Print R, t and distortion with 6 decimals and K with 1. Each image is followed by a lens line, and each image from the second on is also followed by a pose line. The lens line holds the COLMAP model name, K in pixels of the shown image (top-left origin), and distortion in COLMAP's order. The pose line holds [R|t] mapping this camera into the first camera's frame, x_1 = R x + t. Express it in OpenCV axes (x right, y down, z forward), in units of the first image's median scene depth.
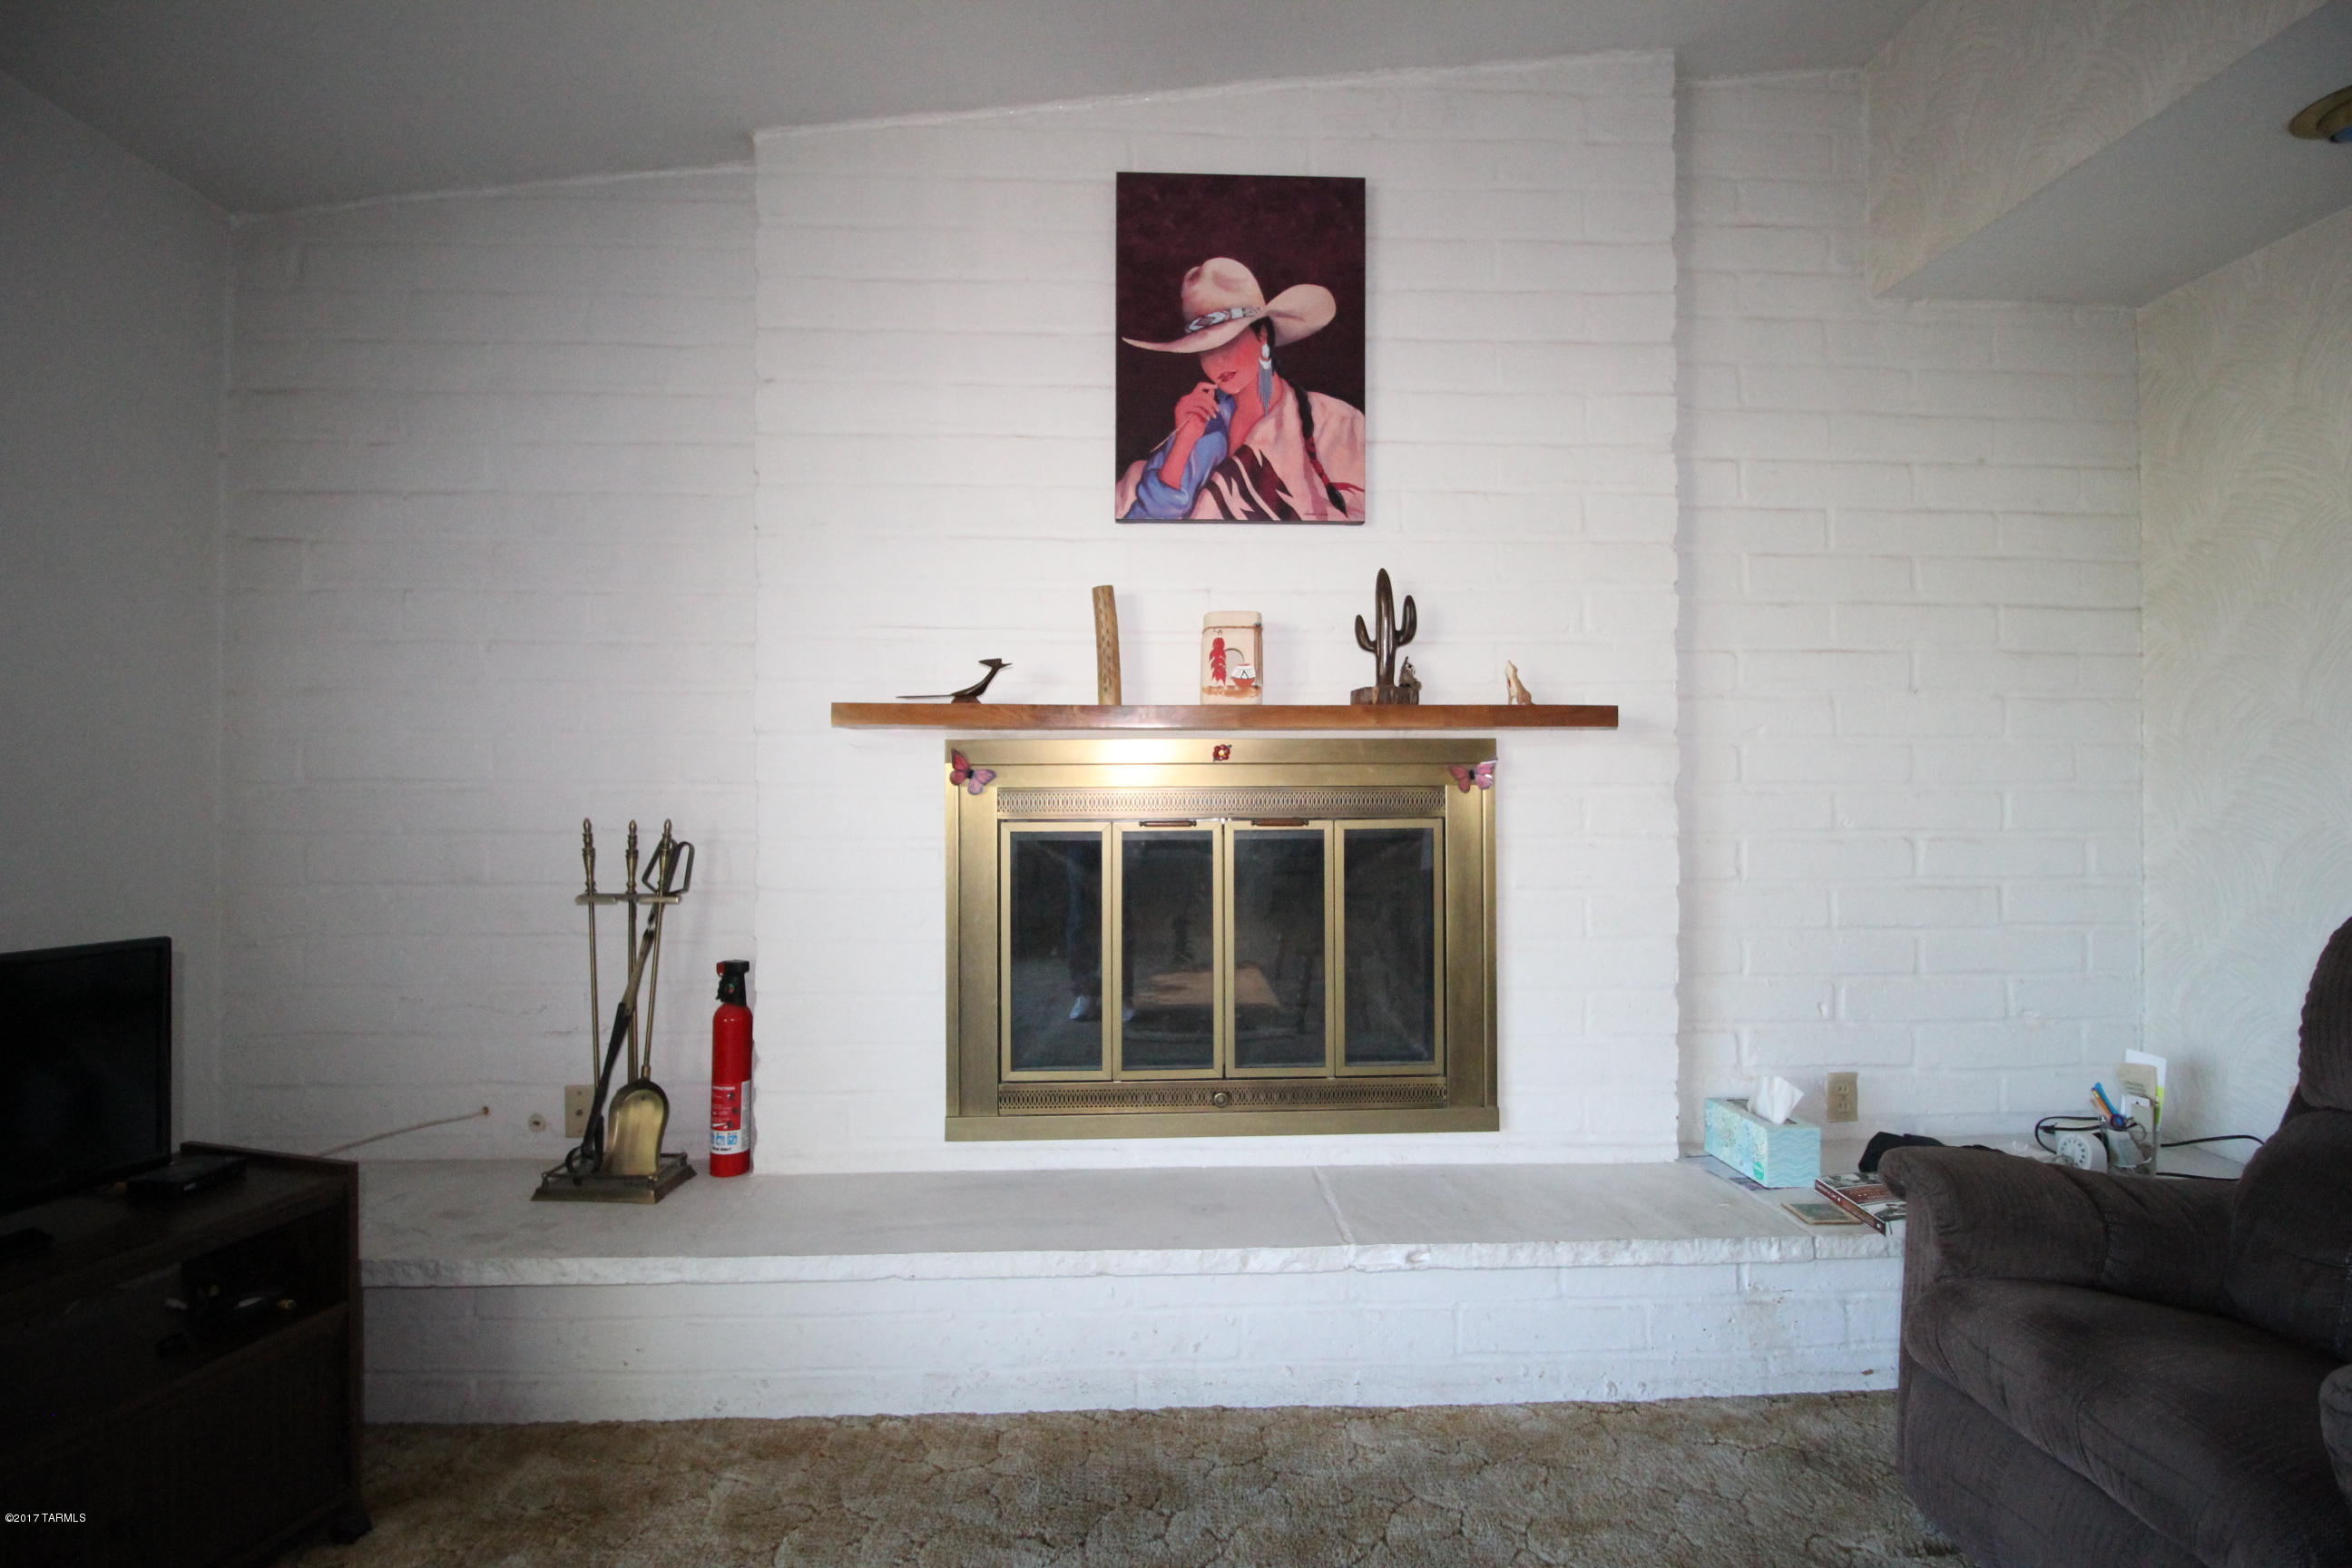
lens RADIAL K [[1222.2, 0, 1176.0], [0, 1222.2, 784.0], [0, 0, 1]] dist [0.001632, 0.000037]
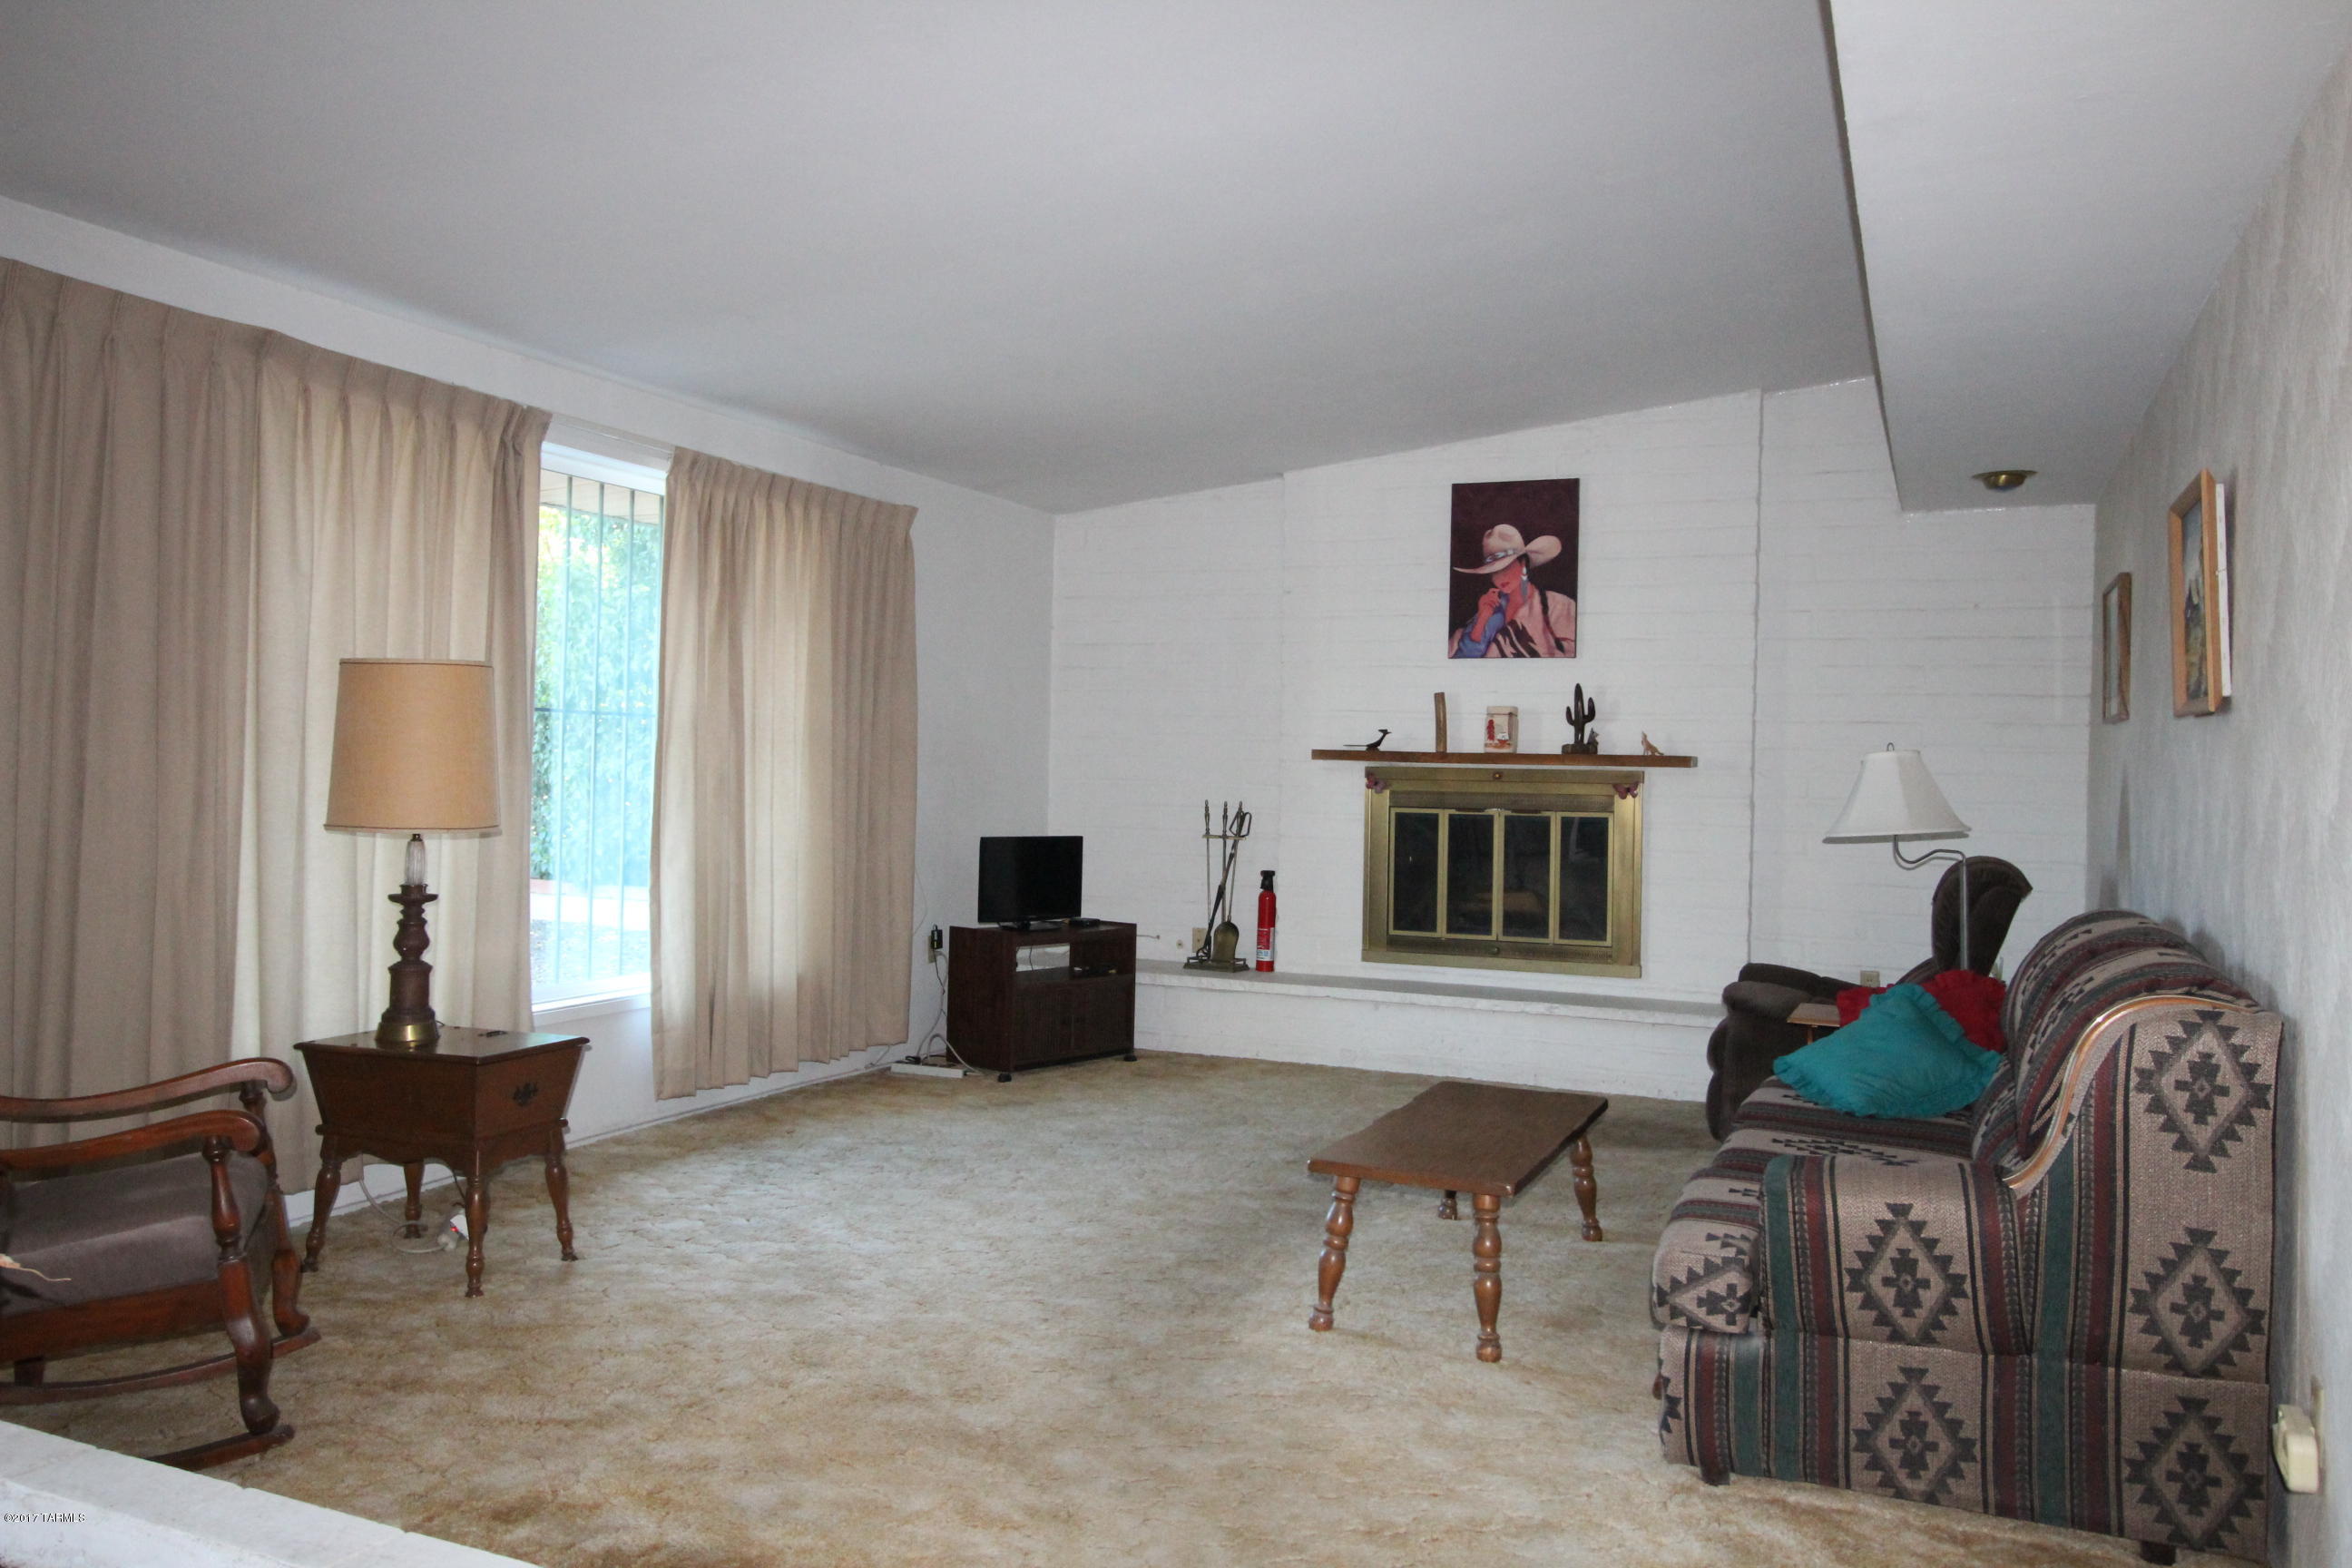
lens RADIAL K [[1741.5, 0, 1176.0], [0, 1741.5, 784.0], [0, 0, 1]] dist [0.000243, -0.000009]
pose [[0.894906, 0.025376, -0.445532, 0.825013], [-0.018038, 0.999623, 0.020703, -0.061430], [0.445889, -0.010490, 0.895027, -1.746128]]
